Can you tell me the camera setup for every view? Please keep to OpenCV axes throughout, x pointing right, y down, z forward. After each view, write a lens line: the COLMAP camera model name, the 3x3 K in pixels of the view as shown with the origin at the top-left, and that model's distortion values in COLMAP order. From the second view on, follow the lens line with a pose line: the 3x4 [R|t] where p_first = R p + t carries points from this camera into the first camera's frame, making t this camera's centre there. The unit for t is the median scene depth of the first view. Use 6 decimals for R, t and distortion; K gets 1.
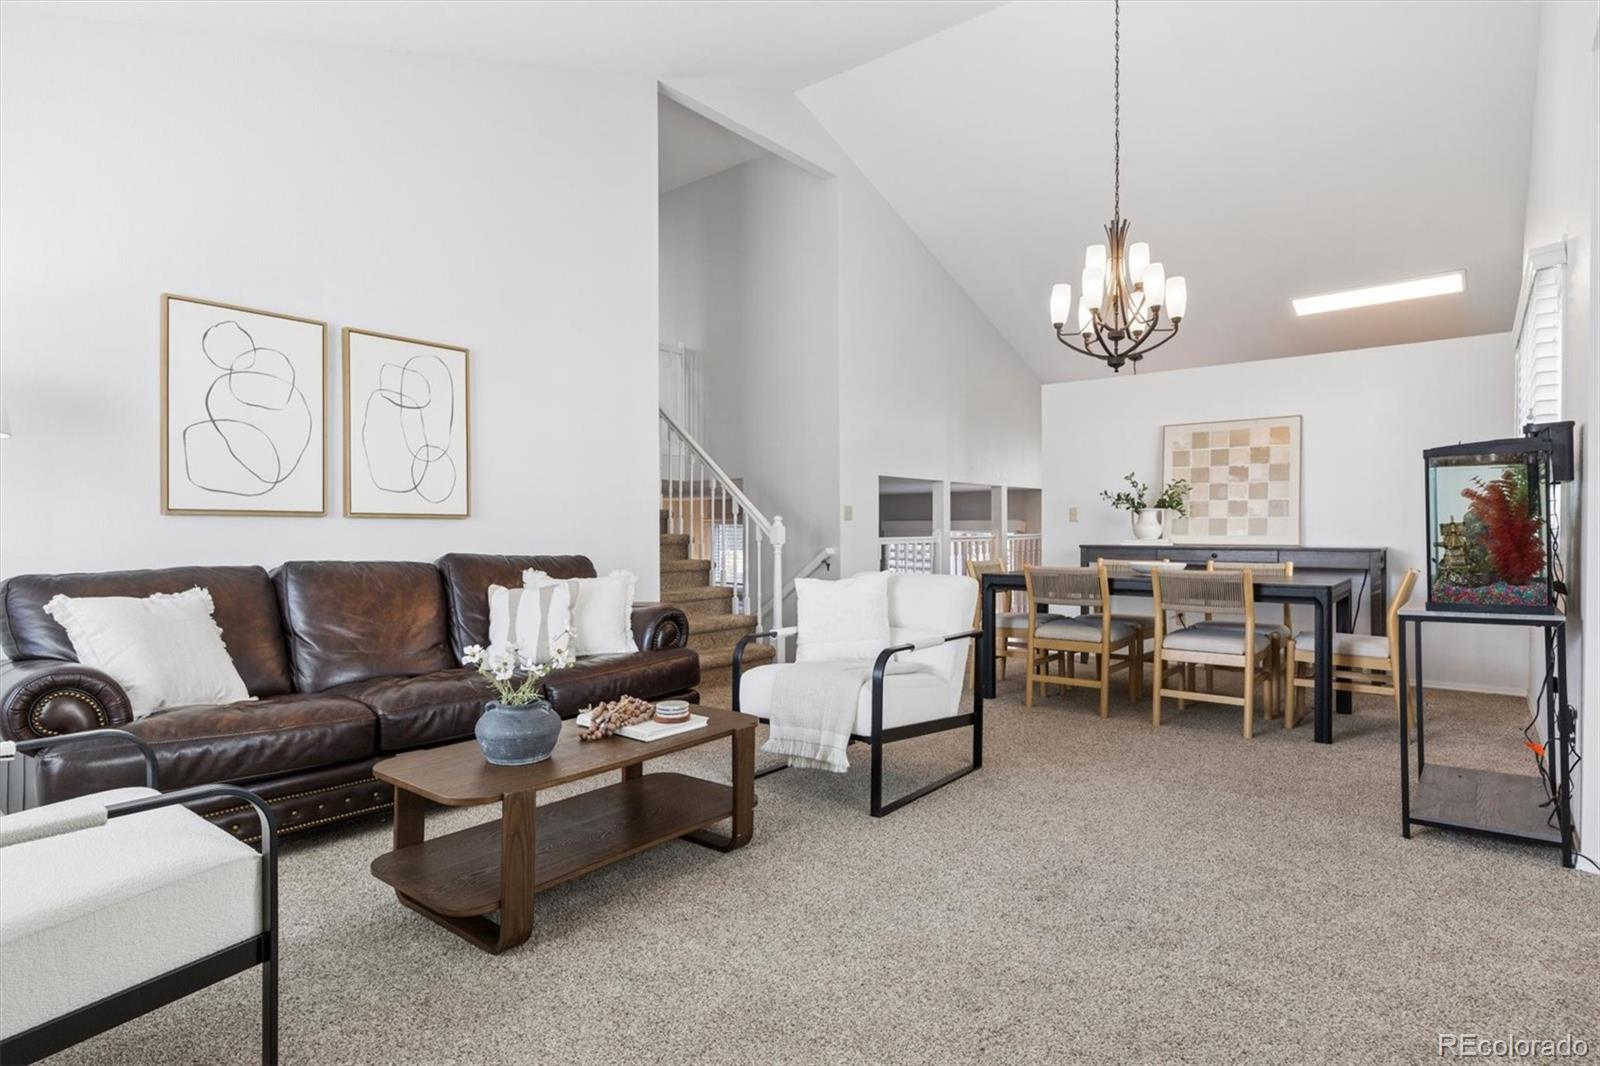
lens RADIAL K [[821.4, 0, 786.1], [0, 821.4, 534.3], [0, 0, 1]] dist [0.006870, 0.000553]
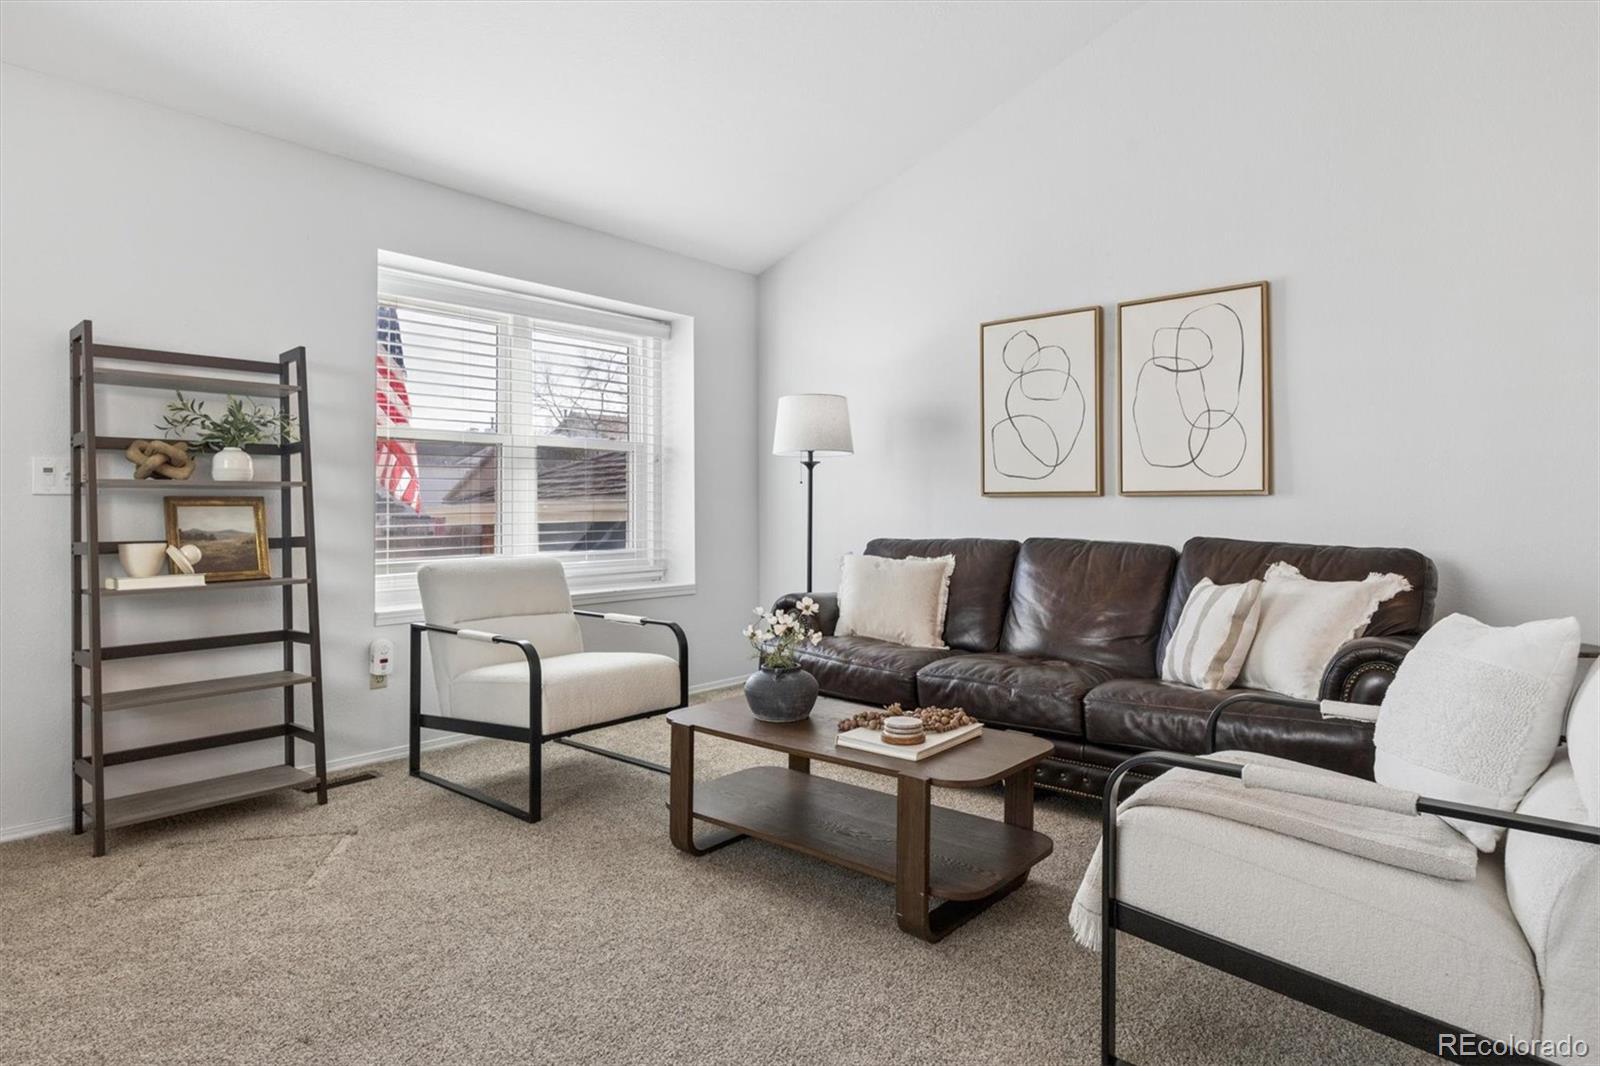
lens RADIAL K [[867.4, 0, 772.6], [0, 867.4, 501.5], [0, 0, 1]] dist [-0.026417, -0.000334]
pose [[-0.037430, -0.007846, -0.999268, 0.553265], [-0.006790, 0.999948, -0.007597, -0.004502], [0.999276, 0.006501, -0.037482, 0.681293]]
